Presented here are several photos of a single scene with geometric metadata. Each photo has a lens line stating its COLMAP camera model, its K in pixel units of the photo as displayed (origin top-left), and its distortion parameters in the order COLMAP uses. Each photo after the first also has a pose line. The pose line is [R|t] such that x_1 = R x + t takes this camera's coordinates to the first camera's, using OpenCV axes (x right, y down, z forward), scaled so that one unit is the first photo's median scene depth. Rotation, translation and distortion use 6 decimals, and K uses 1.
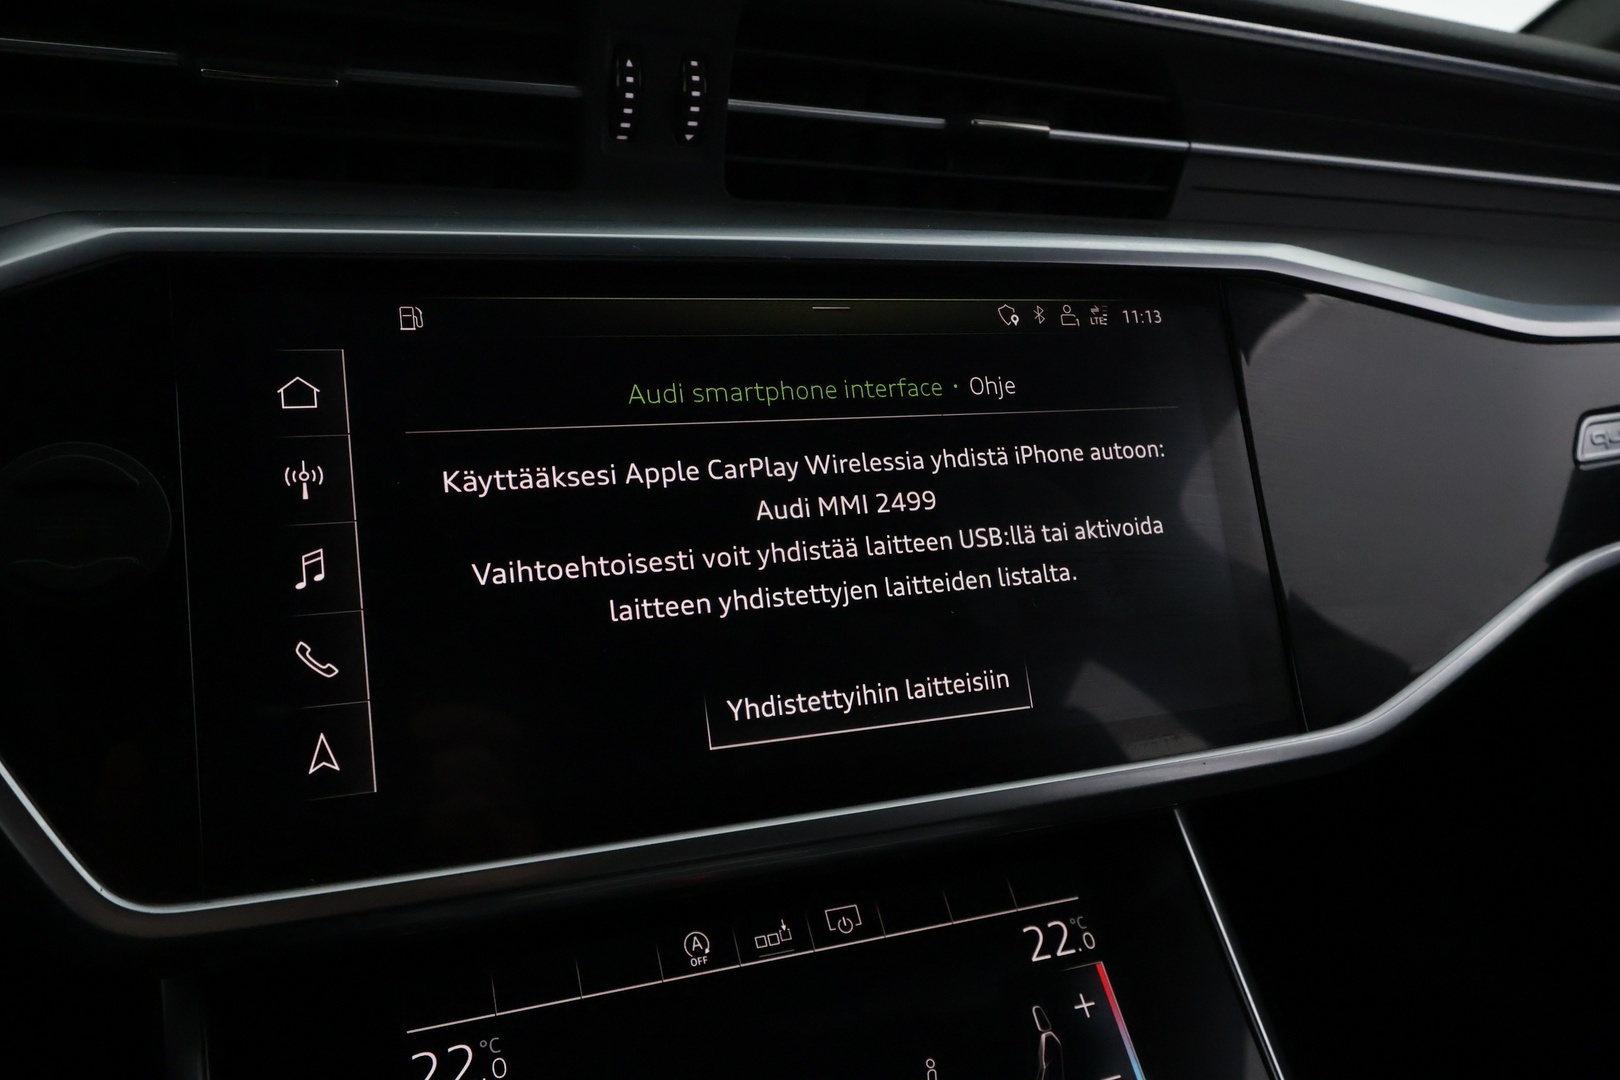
lens RADIAL K [[1277.5, 0, 808.8], [0, 1277.5, 536.3], [0, 0, 1]] dist [-0.003774, 0.007436]
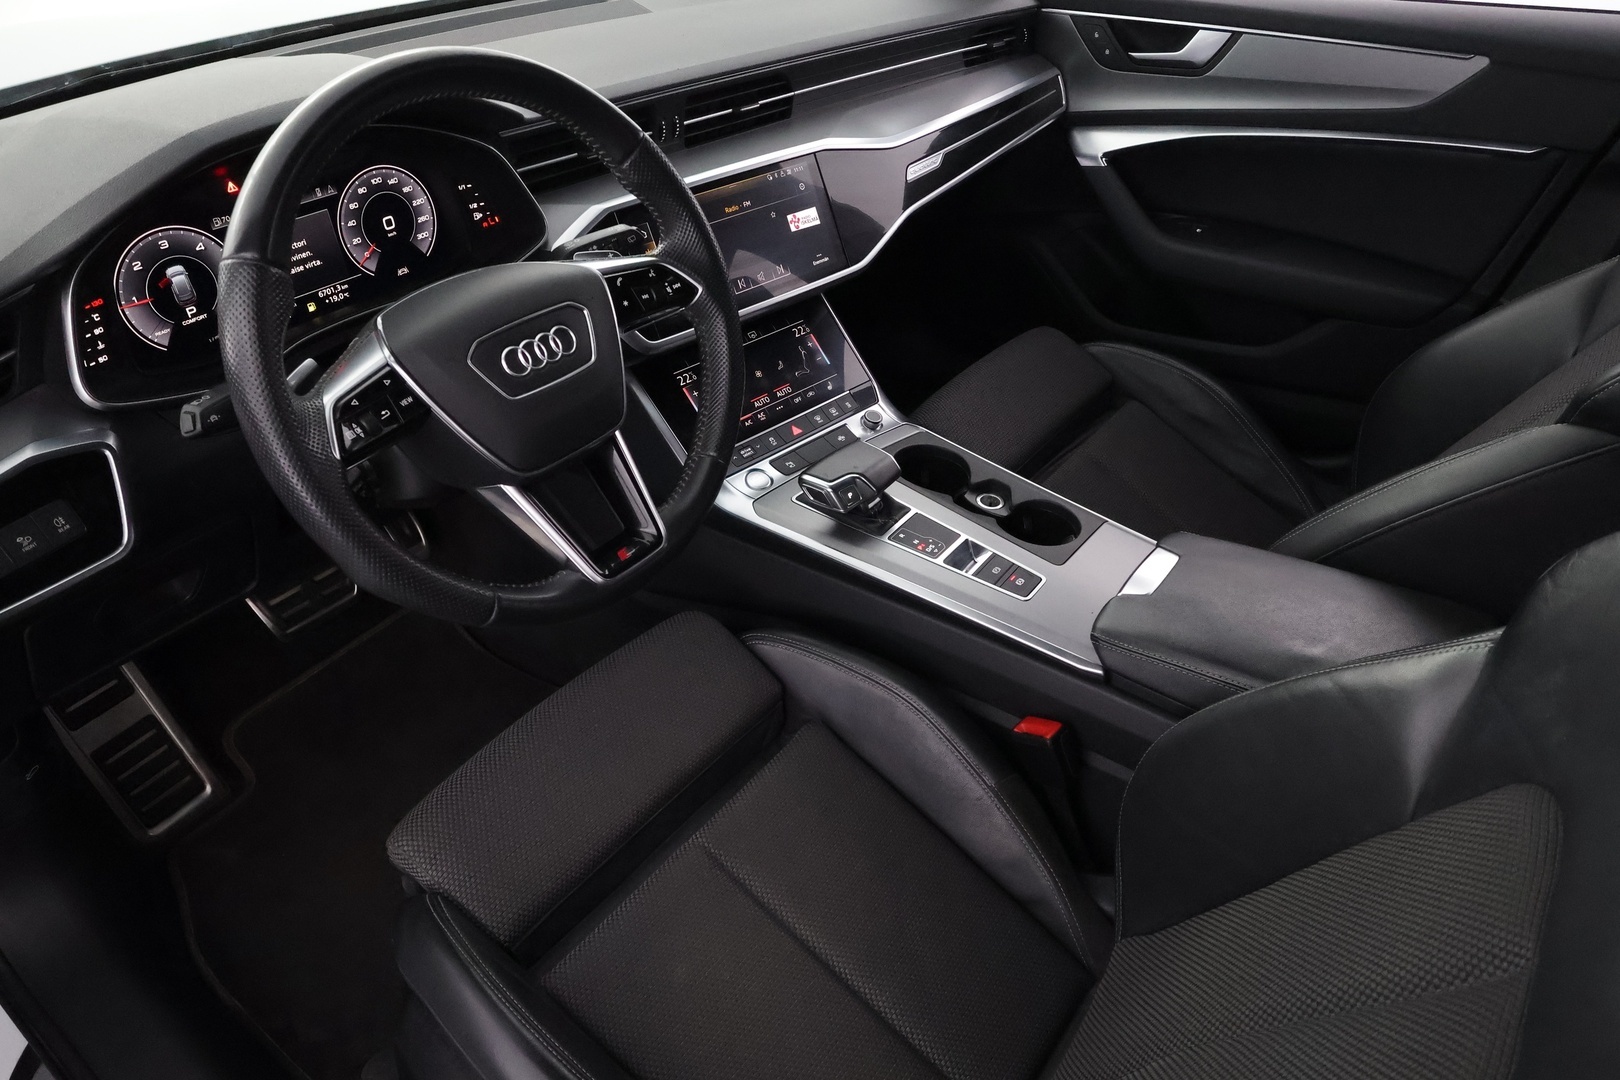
lens RADIAL K [[1055.3, 0, 808.5], [0, 1055.3, 545.5], [0, 0, 1]] dist [-0.007878, 0.005539]
pose [[0.928778, -0.259447, 0.264684, -0.899170], [0.147261, 0.913668, 0.378848, -0.346259], [-0.340124, -0.312888, 0.886801, -2.327366]]
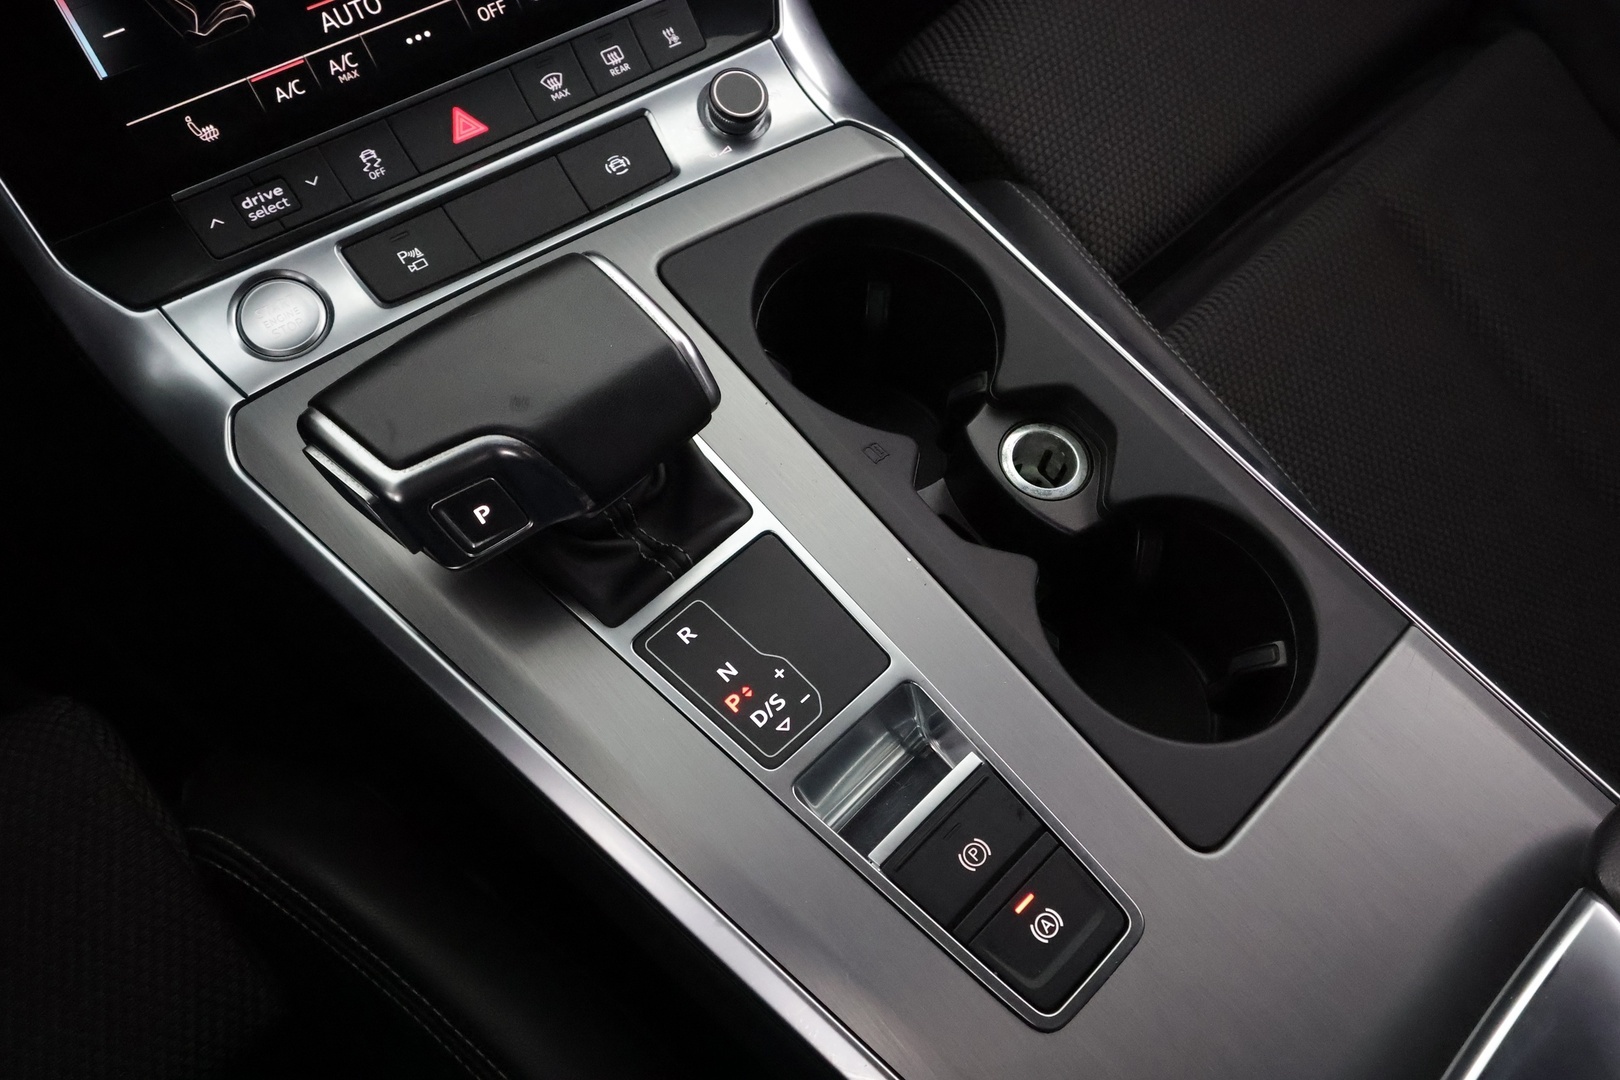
lens RADIAL K [[1277.5, 0, 809.4], [0, 1277.5, 540.8], [0, 0, 1]] dist [-0.003774, 0.007436]
pose [[0.972432, -0.205794, 0.109659, 0.169954], [0.071388, 0.710408, 0.700160, 0.031411], [-0.221991, -0.673030, 0.705515, -0.416939]]
